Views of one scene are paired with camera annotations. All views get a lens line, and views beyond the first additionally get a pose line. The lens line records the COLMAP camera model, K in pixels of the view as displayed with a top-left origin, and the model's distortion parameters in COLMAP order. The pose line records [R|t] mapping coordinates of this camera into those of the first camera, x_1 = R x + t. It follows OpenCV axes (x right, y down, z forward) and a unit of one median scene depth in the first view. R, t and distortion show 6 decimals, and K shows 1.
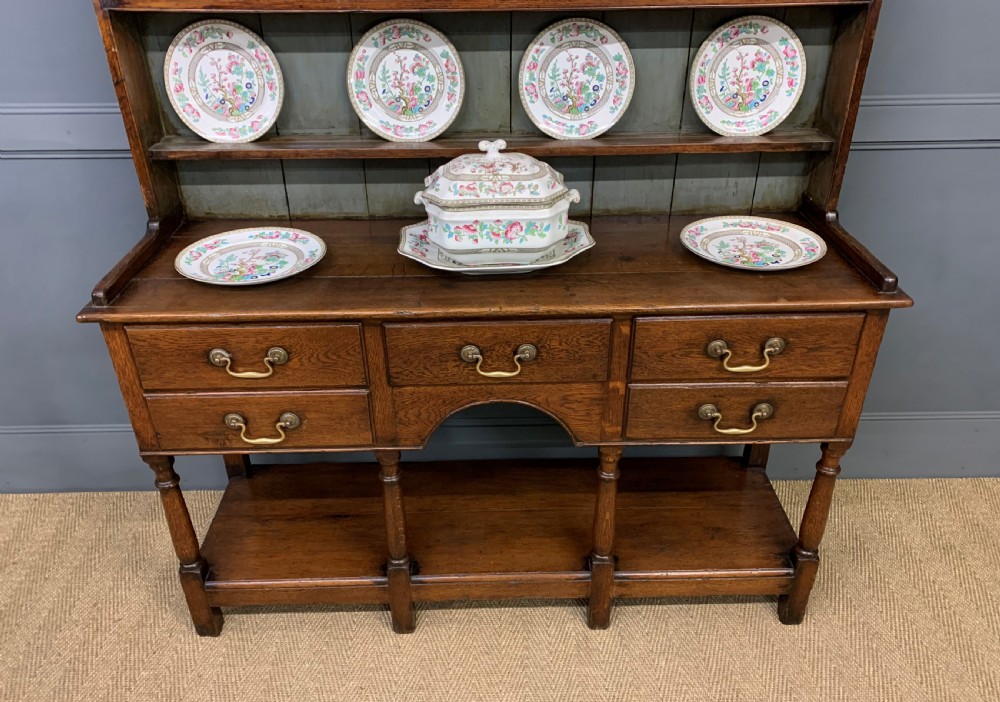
lens RADIAL K [[791.4, 0, 506.2], [0, 791.4, 374.1], [0, 0, 1]] dist [0.051090, -0.062955]
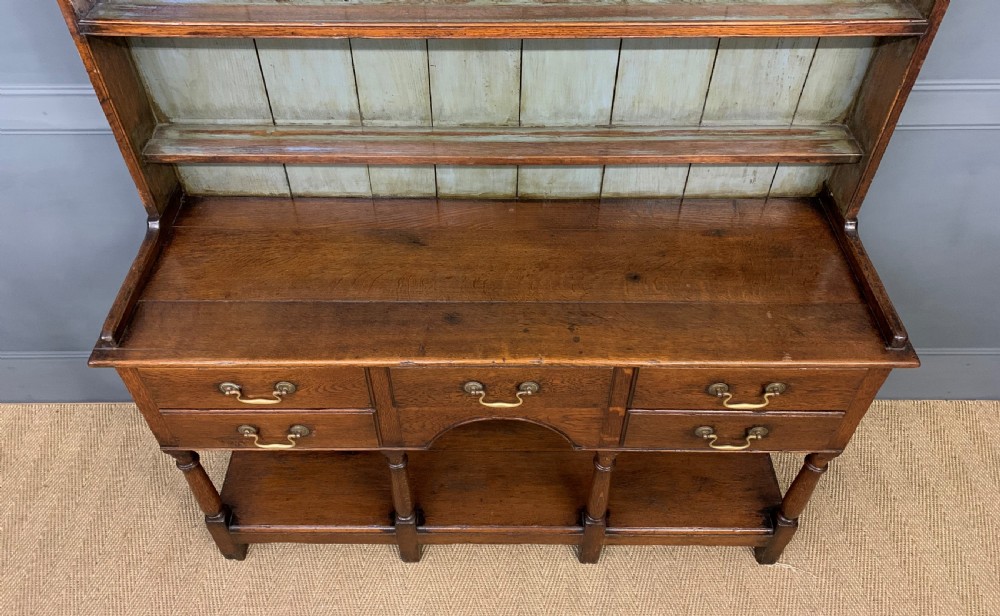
lens RADIAL K [[772.1, 0, 493.3], [0, 772.1, 278.7], [0, 0, 1]] dist [0.028630, -0.021378]
pose [[0.999560, 0.022860, -0.018916, -0.004121], [-0.017625, 0.970304, 0.241245, -0.363271], [0.023869, -0.240806, 0.970280, 0.065958]]
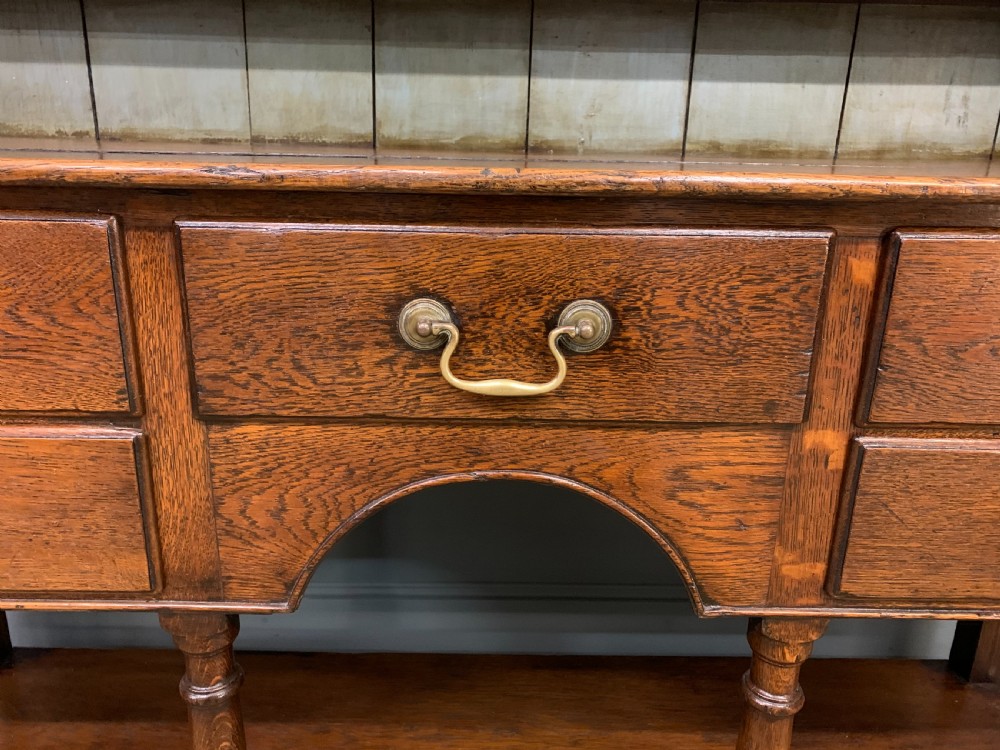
lens RADIAL K [[766.8, 0, 490.3], [0, 766.8, 368.6], [0, 0, 1]] dist [0.042311, -0.048055]
pose [[0.999511, 0.030928, -0.004654, -0.012674], [-0.031112, 0.967999, -0.249018, 0.070638], [-0.003197, 0.249041, 0.968488, 0.607284]]
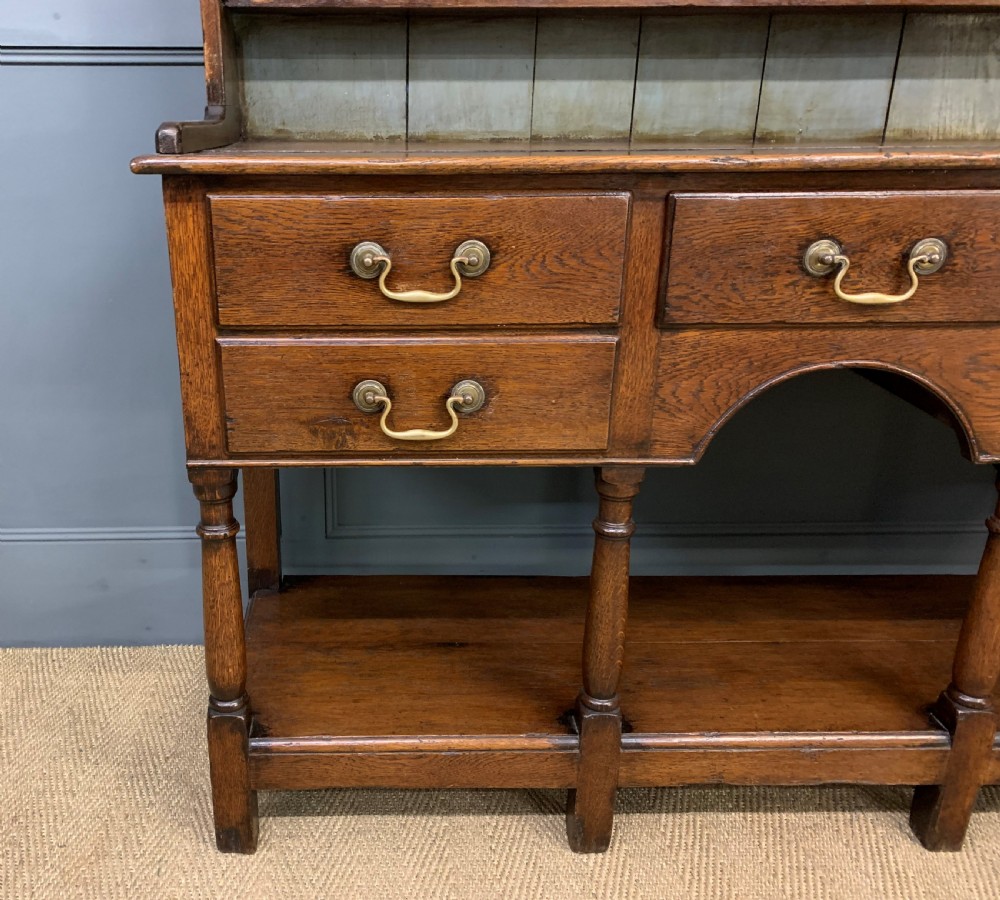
lens RADIAL K [[917.8, 0, 388.2], [0, 917.8, 438.4], [0, 0, 1]] dist [0.024269, 0.000000]
pose [[0.999933, 0.008704, -0.007674, -0.305770], [-0.010136, 0.977114, -0.212476, 0.210853], [0.005649, 0.212539, 0.977136, 0.365809]]
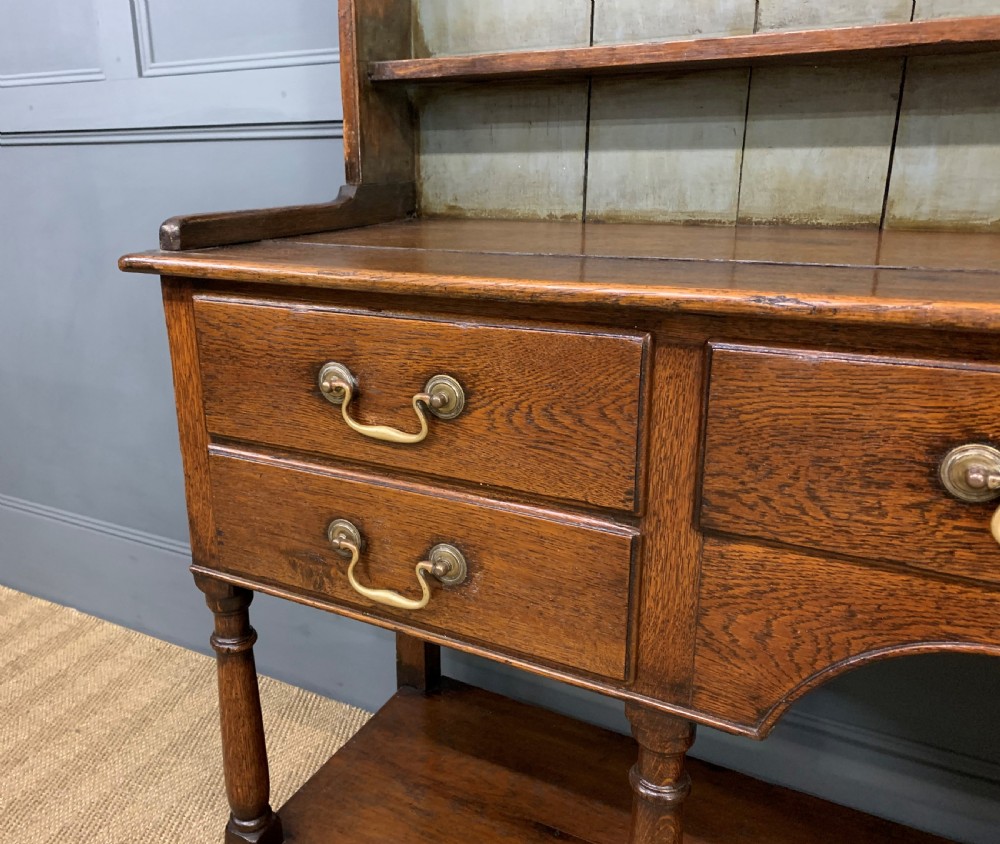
lens RADIAL K [[864.4, 0, 431.2], [0, 864.4, 411.1], [0, 0, 1]] dist [0.027999, -0.022651]
pose [[0.855003, 0.141528, -0.498939, -0.055451], [-0.261850, 0.948223, -0.179745, 0.062618], [0.447667, 0.284330, 0.847792, 0.545811]]
